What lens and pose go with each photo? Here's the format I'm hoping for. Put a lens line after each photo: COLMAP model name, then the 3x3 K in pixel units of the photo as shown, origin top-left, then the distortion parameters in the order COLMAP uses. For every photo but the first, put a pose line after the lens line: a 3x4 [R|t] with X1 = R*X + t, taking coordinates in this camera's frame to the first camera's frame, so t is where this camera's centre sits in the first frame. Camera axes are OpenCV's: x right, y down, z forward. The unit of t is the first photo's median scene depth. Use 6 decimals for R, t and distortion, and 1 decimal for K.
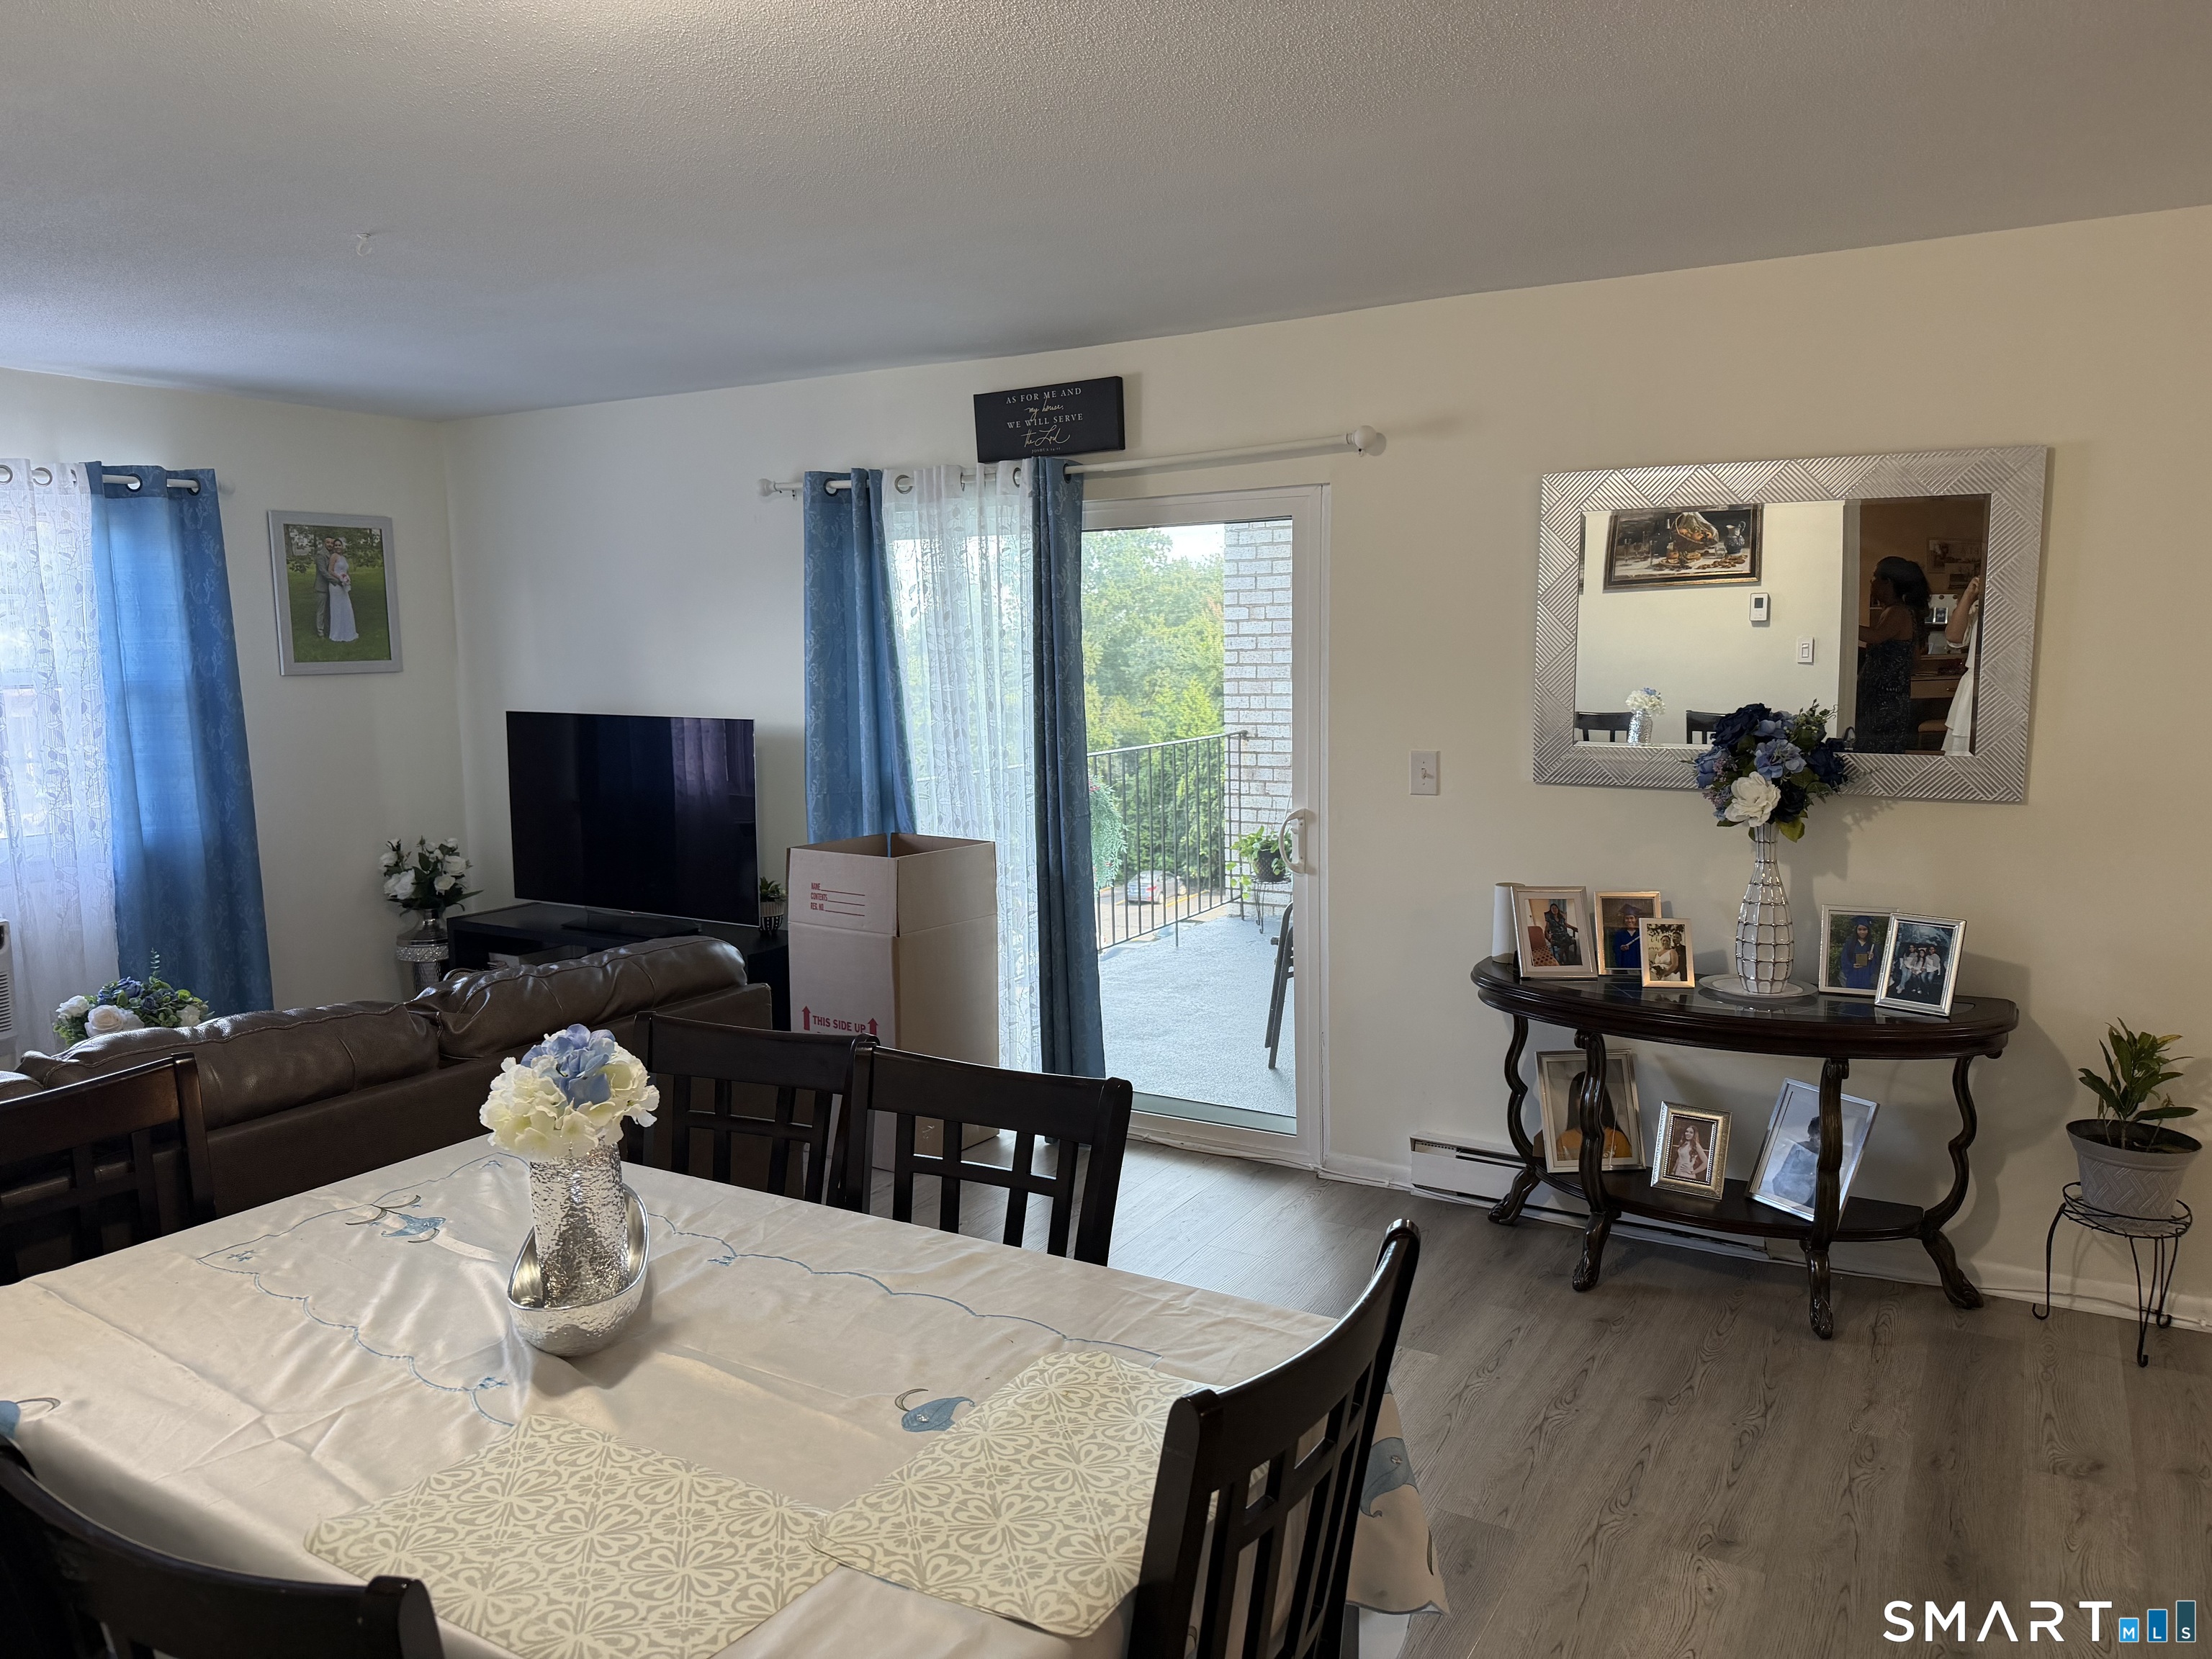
lens RADIAL K [[1535.4, 0, 1092.3], [0, 1535.4, 829.4], [0, 0, 1]] dist [0.070372, -0.095300]
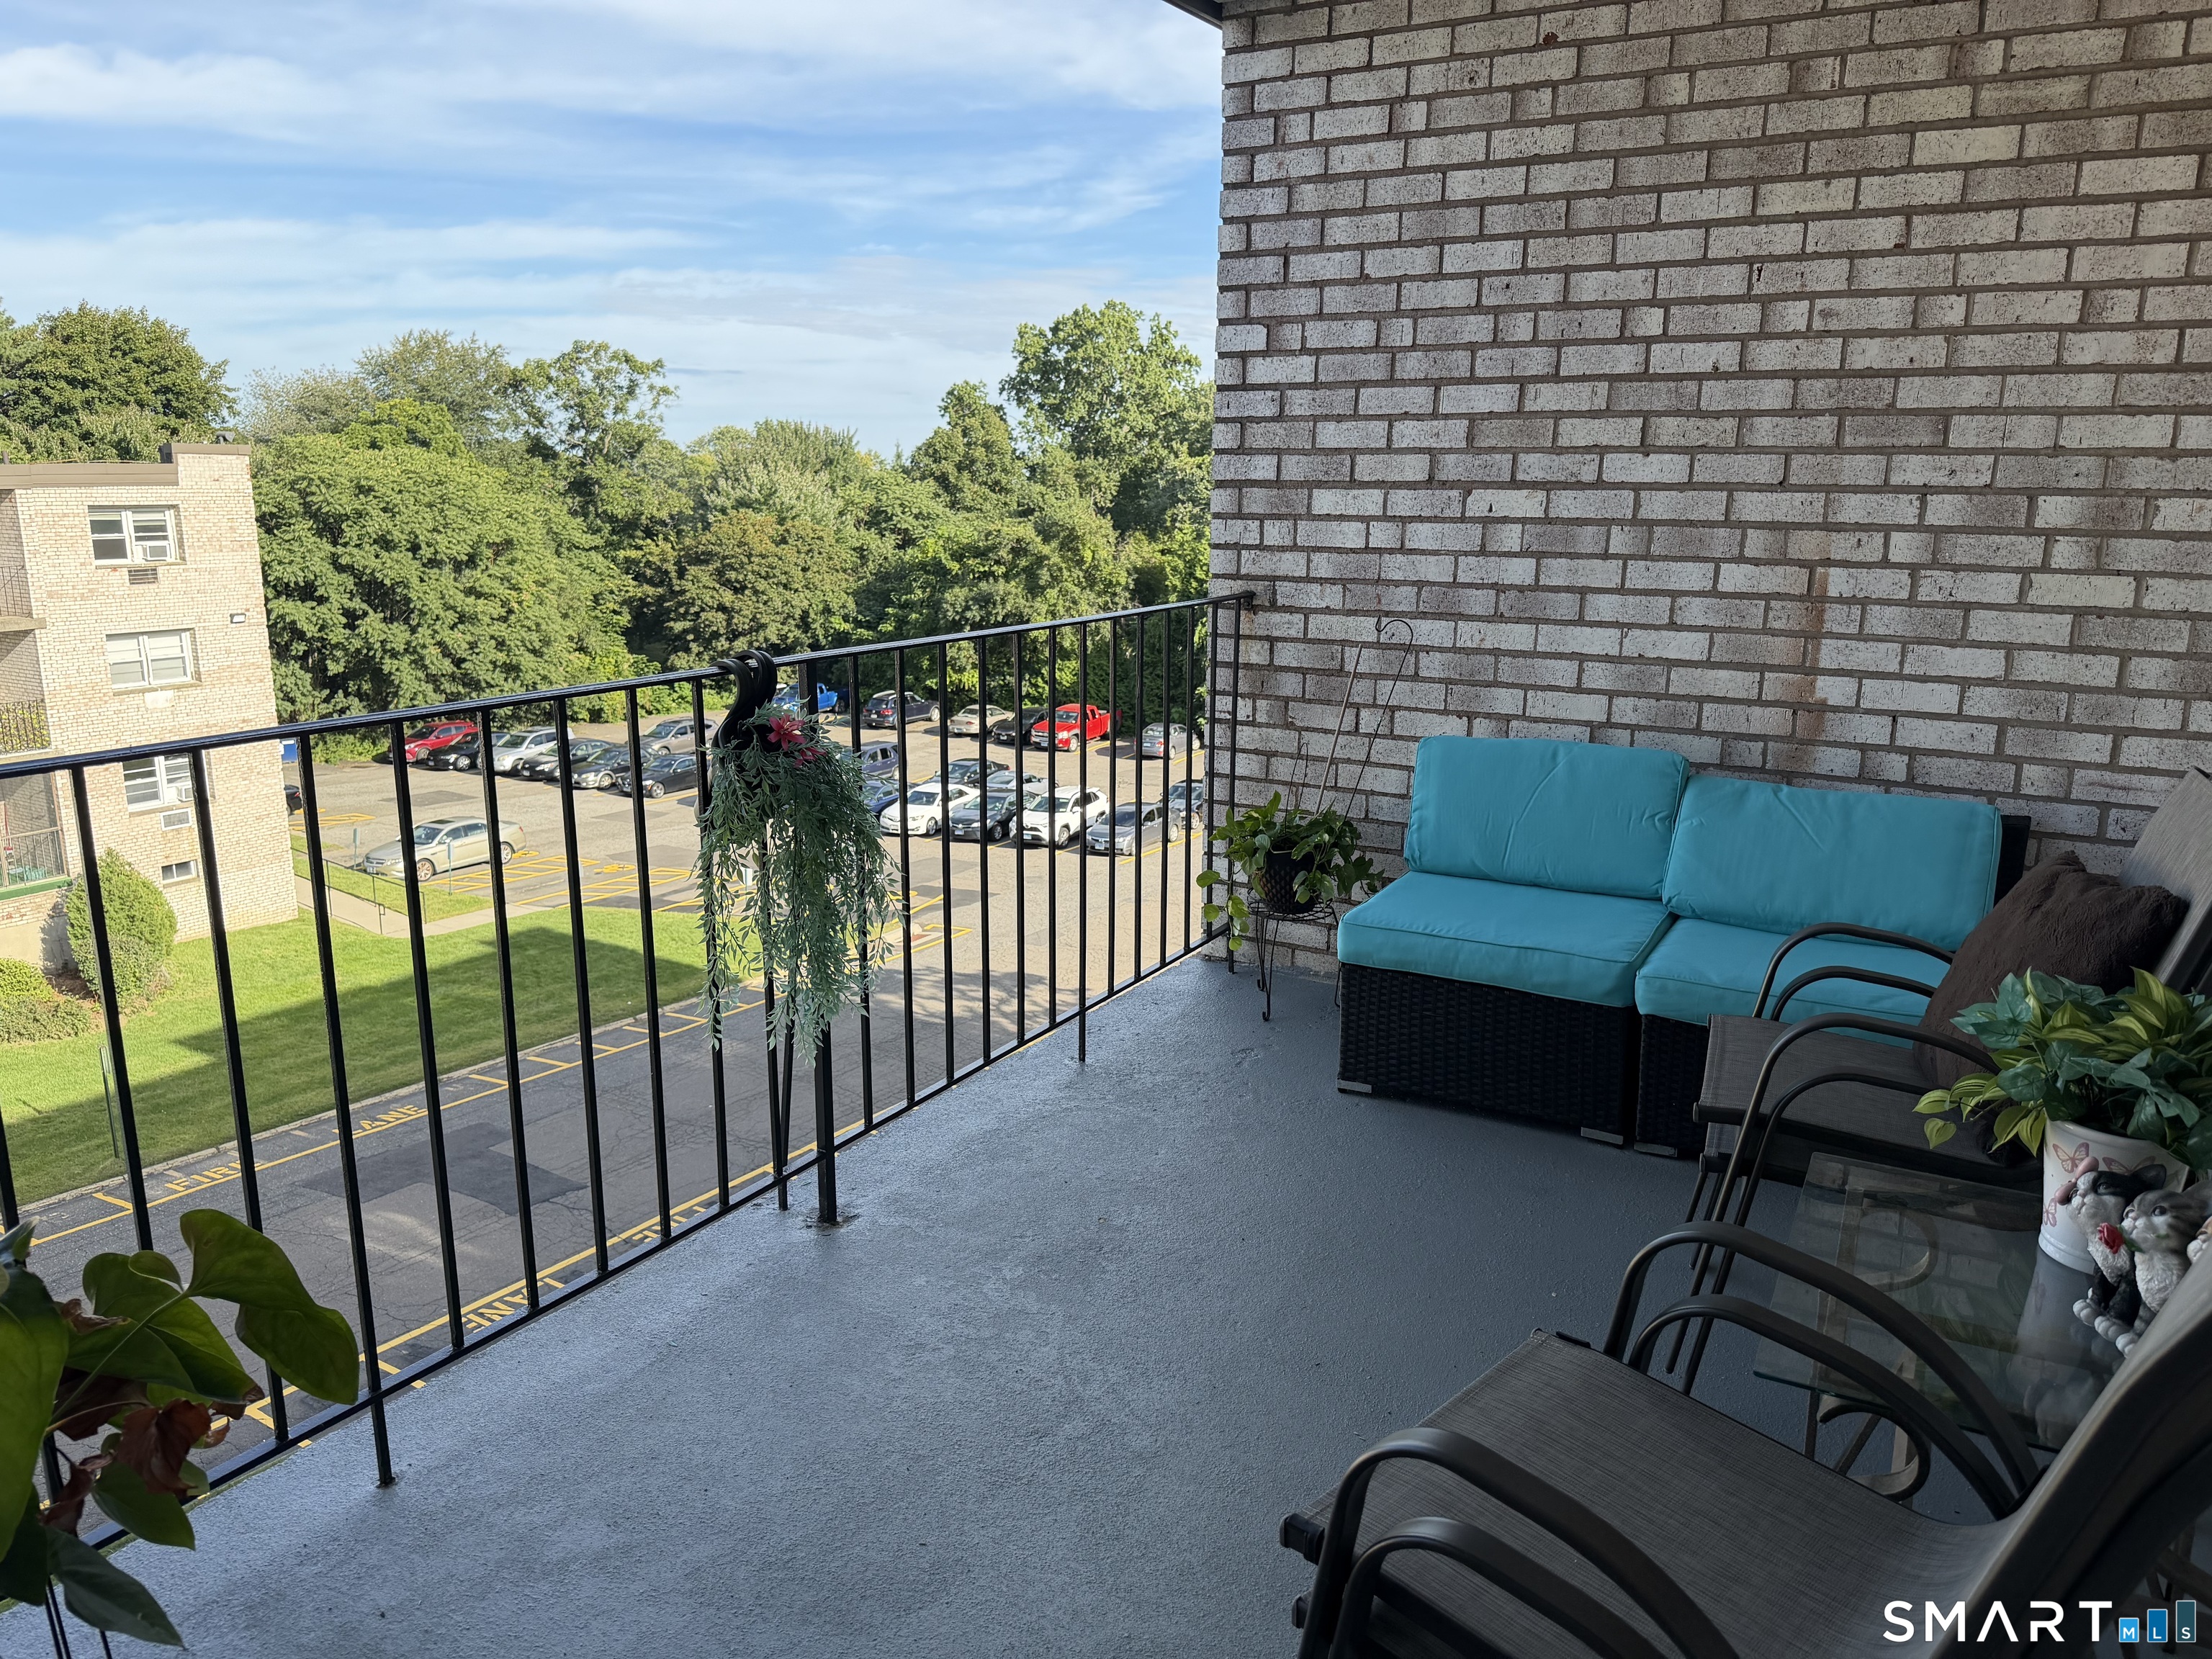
lens RADIAL K [[1535.4, 0, 1092.3], [0, 1535.4, 829.4], [0, 0, 1]] dist [0.070372, -0.095300]
pose [[0.999477, 0.030469, -0.010872, 0.056422], [-0.029169, 0.994102, 0.104457, -0.038439], [0.013991, -0.104085, 0.994470, 0.501811]]
